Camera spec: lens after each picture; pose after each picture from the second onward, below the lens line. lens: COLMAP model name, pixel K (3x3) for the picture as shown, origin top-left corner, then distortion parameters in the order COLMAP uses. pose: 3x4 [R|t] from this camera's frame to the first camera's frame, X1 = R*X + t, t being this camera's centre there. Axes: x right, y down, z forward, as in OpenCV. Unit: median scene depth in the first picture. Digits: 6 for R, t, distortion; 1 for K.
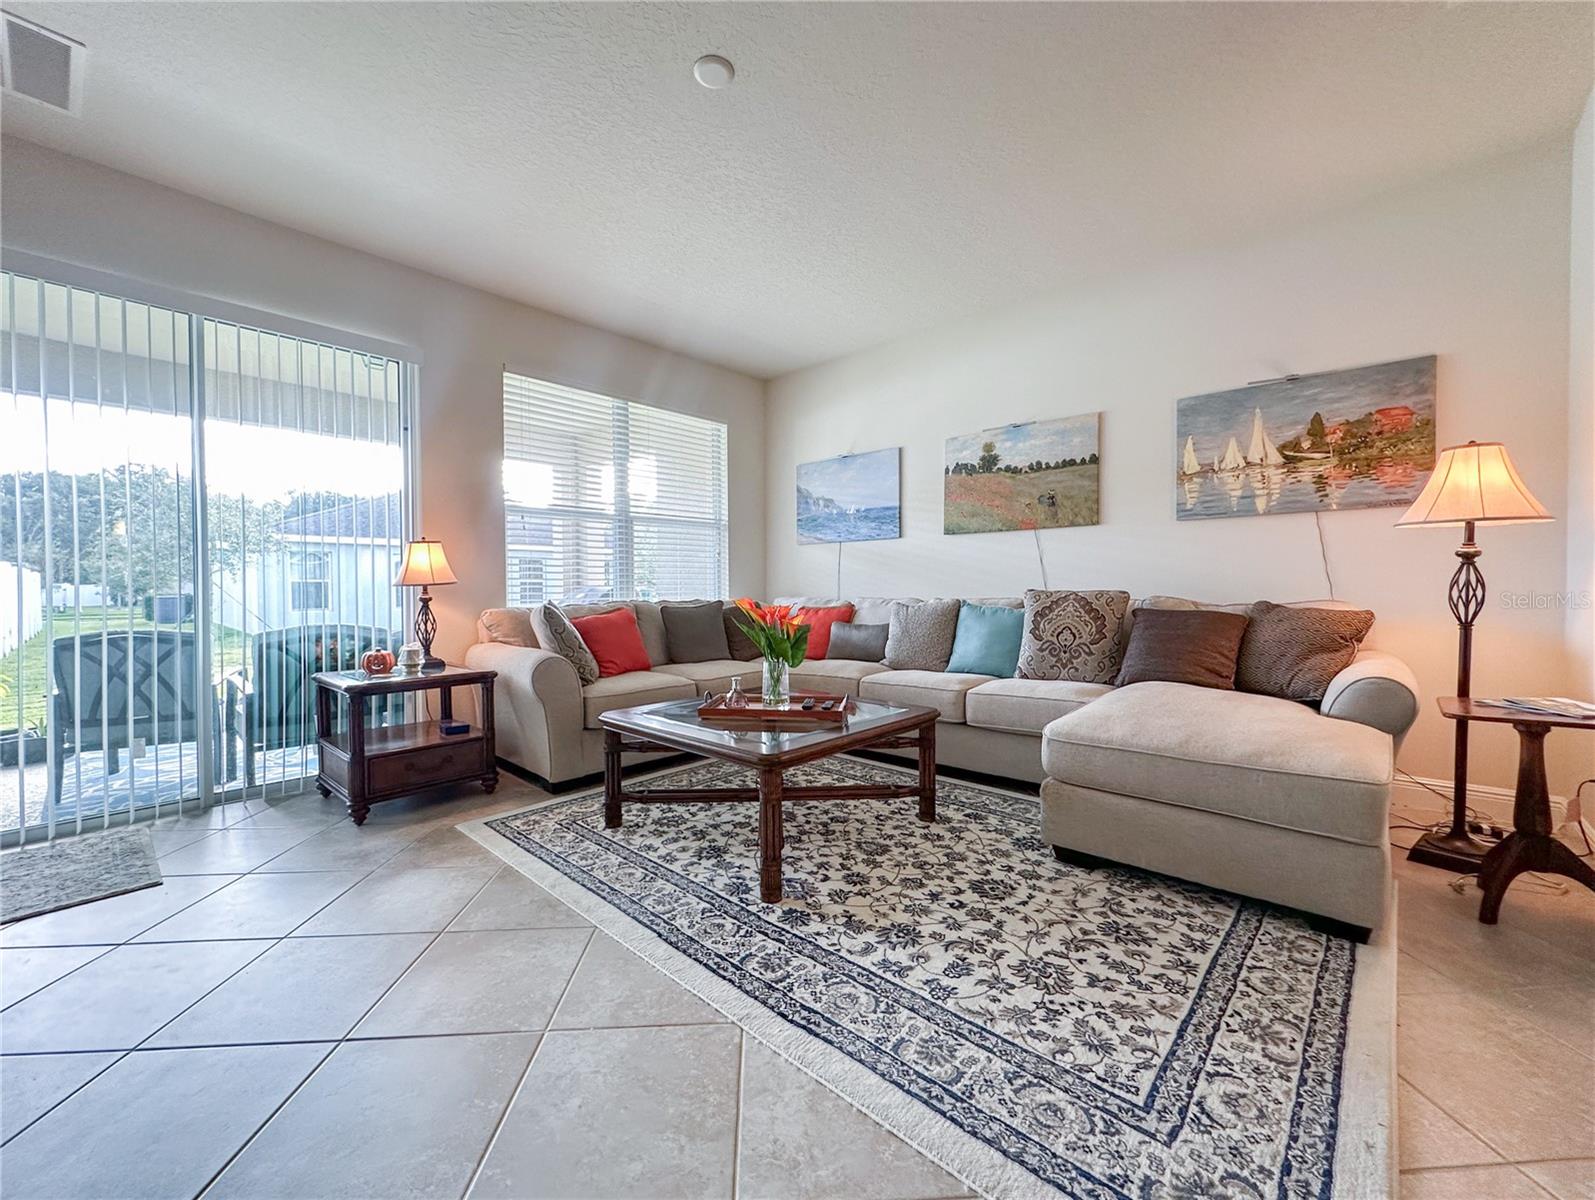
lens RADIAL K [[644.7, 0, 786.2], [0, 644.7, 597.0], [0, 0, 1]] dist [-0.001812, 0.000424]
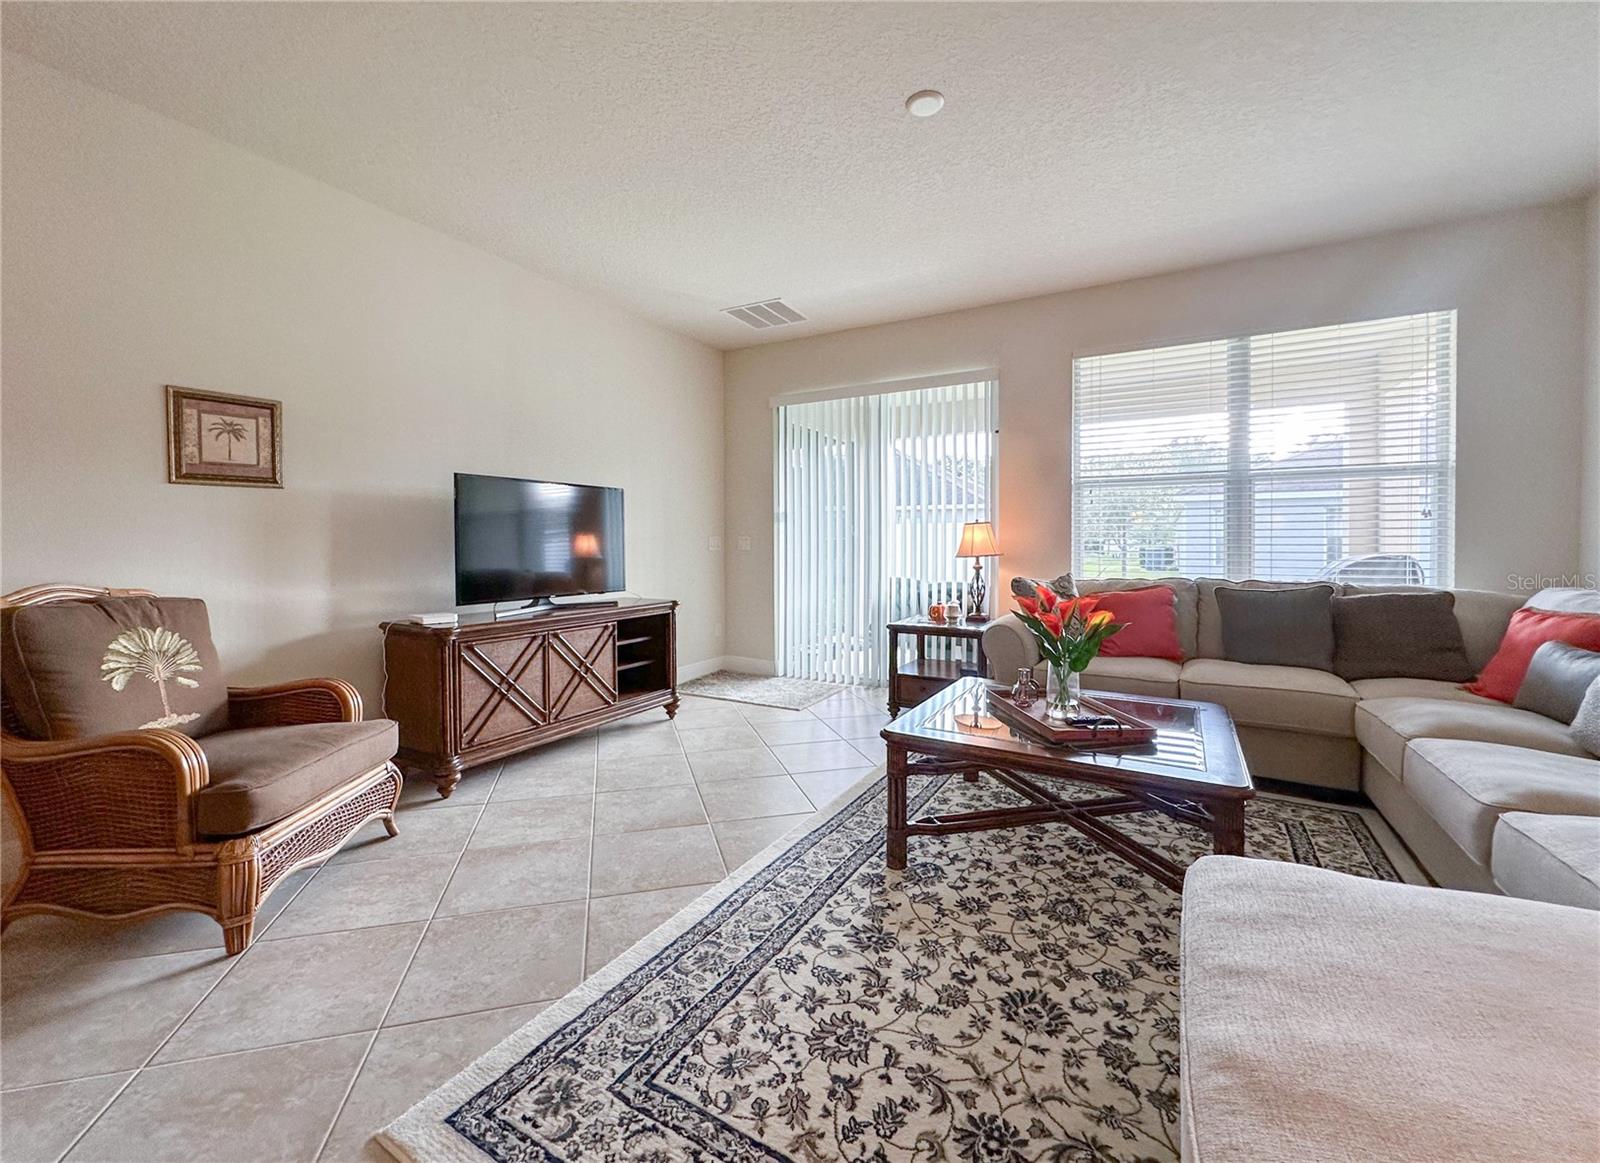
lens RADIAL K [[642.9, 0, 792.2], [0, 642.9, 550.6], [0, 0, 1]] dist [-0.003393, -0.000006]
pose [[0.220817, 0.020695, -0.975096, 0.651725], [-0.018288, 0.999687, 0.017075, -0.049475], [0.975144, 0.014062, 0.221126, 0.389287]]
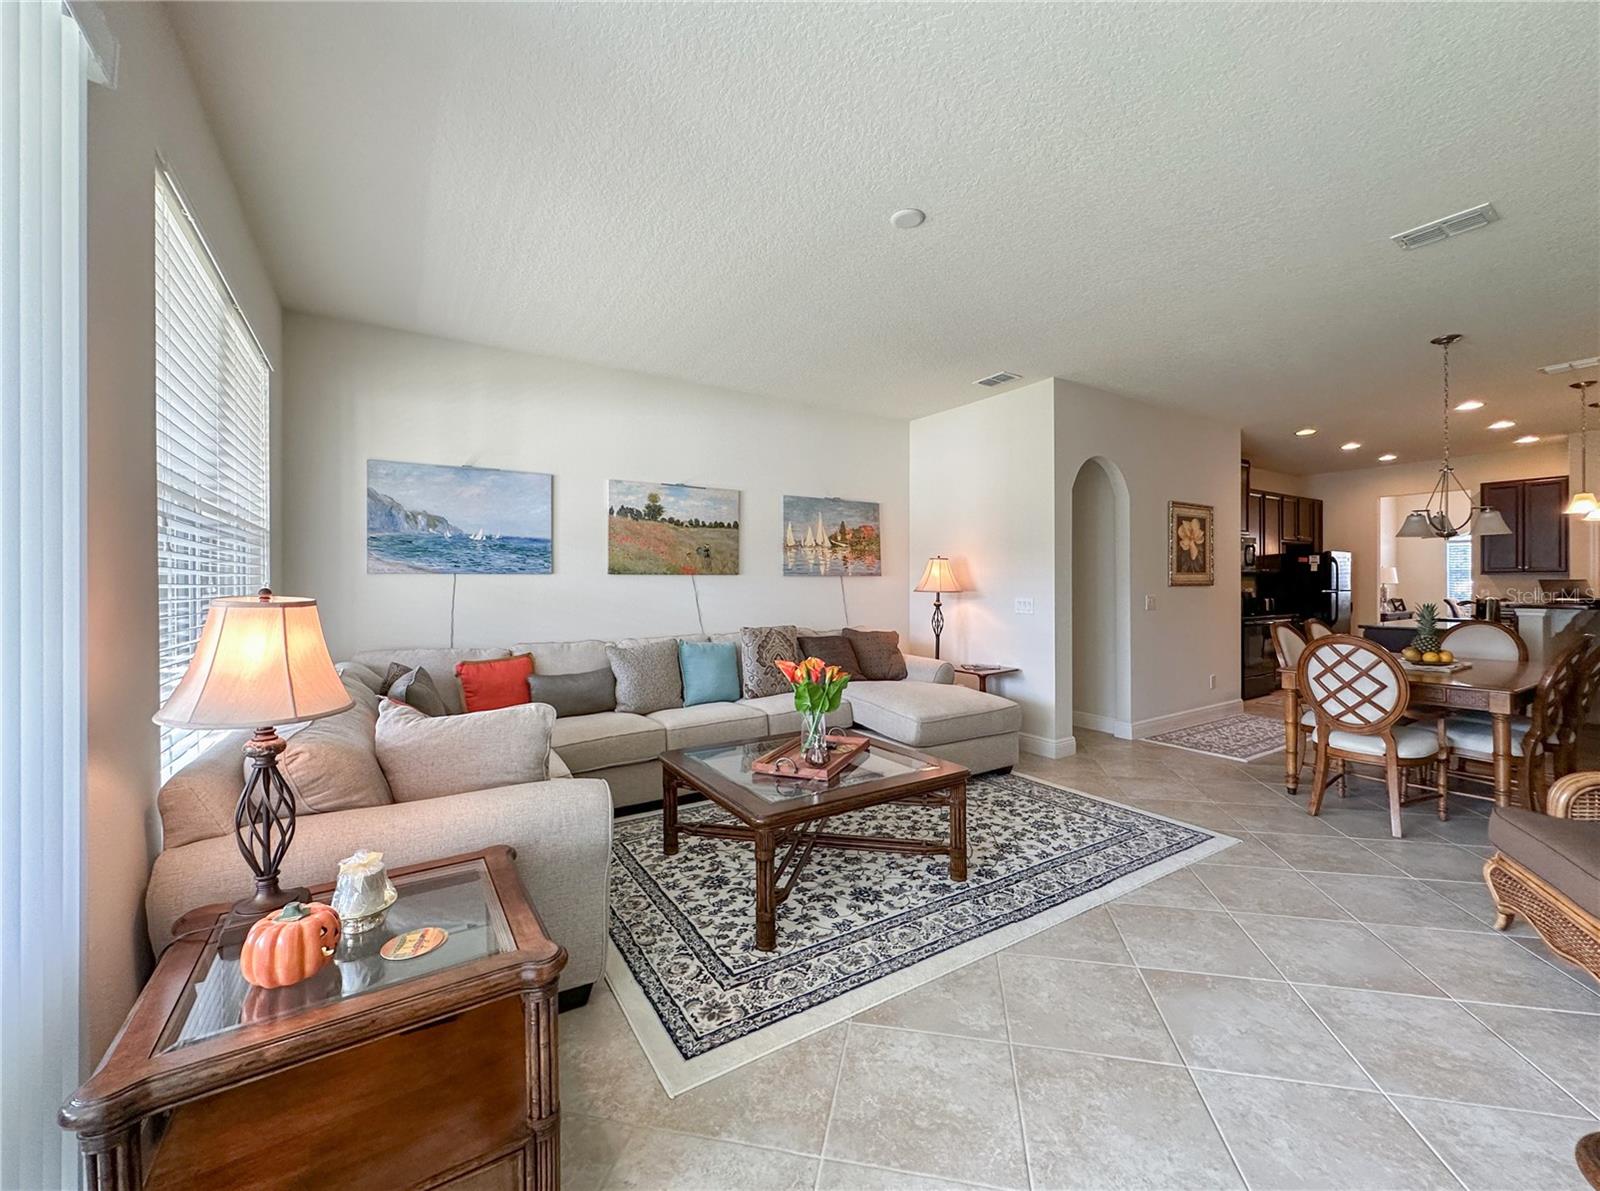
lens RADIAL K [[642.3, 0, 823.9], [0, 642.3, 585.9], [0, 0, 1]] dist [-0.004235, -0.000070]
pose [[0.233451, 0.003349, 0.972363, -0.928106], [0.020301, 0.999759, -0.008317, -0.090954], [-0.972157, 0.021682, 0.233327, 0.632075]]
